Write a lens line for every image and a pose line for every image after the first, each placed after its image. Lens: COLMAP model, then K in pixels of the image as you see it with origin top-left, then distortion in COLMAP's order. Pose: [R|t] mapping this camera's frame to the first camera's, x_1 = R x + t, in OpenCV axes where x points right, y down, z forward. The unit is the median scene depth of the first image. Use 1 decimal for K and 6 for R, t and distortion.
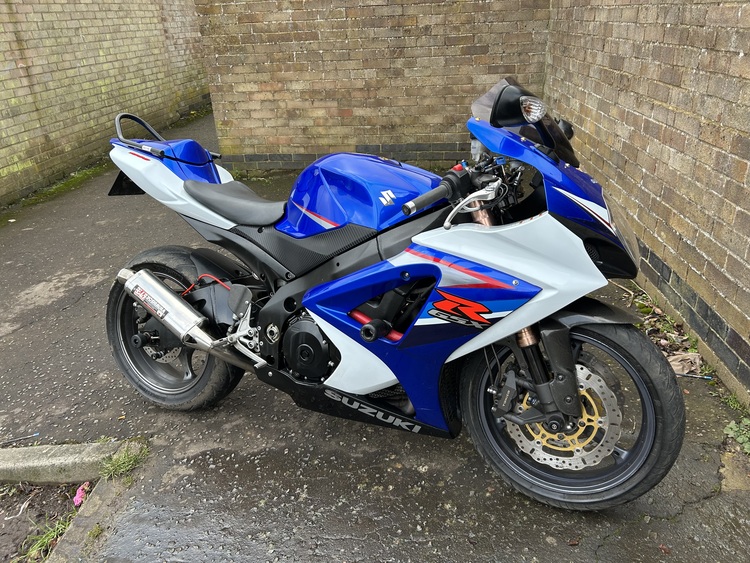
lens RADIAL K [[571.9, 0, 374.6], [0, 571.9, 285.3], [0, 0, 1]] dist [0.043345, -0.043093]
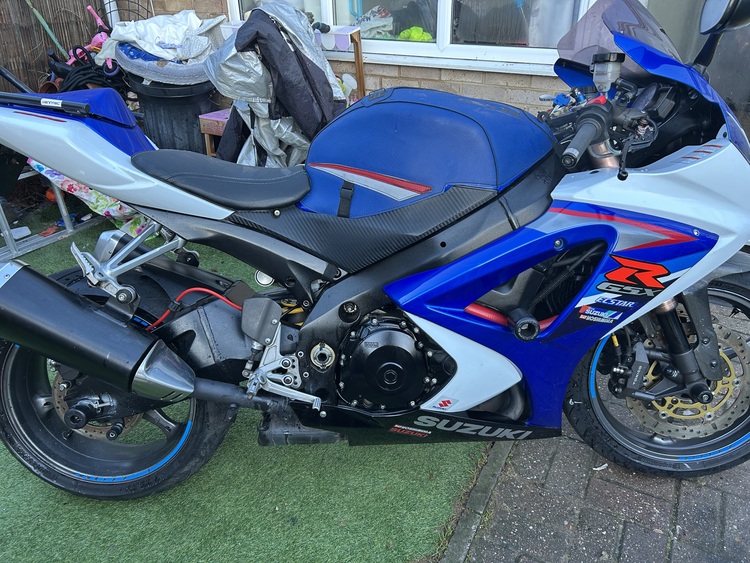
lens RADIAL K [[571.9, 0, 374.6], [0, 571.9, 285.3], [0, 0, 1]] dist [0.043345, -0.043093]
pose [[0.902650, -0.163410, 0.398145, -0.375291], [0.150031, 0.986557, 0.064772, -0.038995], [-0.403378, 0.001268, 0.915033, 0.318907]]
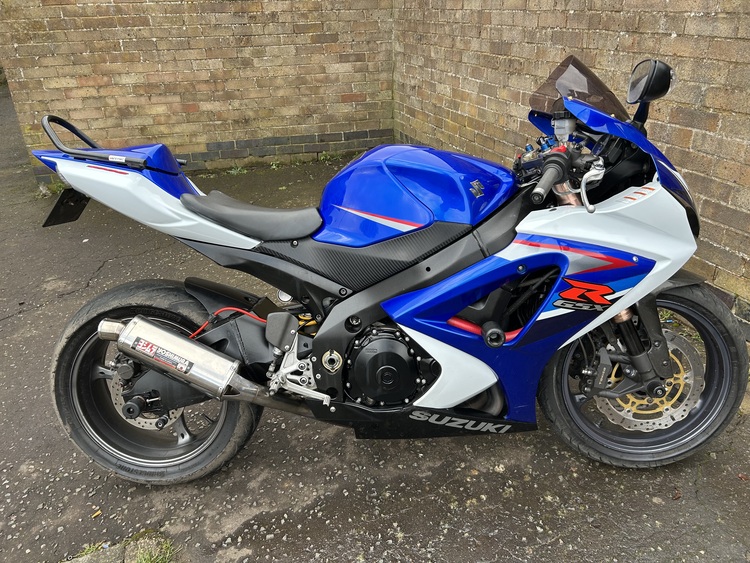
lens RADIAL K [[571.0, 0, 376.7], [0, 571.0, 279.5], [0, 0, 1]] dist [0.026368, -0.010481]
pose [[0.916266, -0.156100, 0.368902, -0.399788], [0.155113, 0.987361, 0.032533, -0.053139], [-0.369318, 0.027413, 0.928899, 0.176651]]
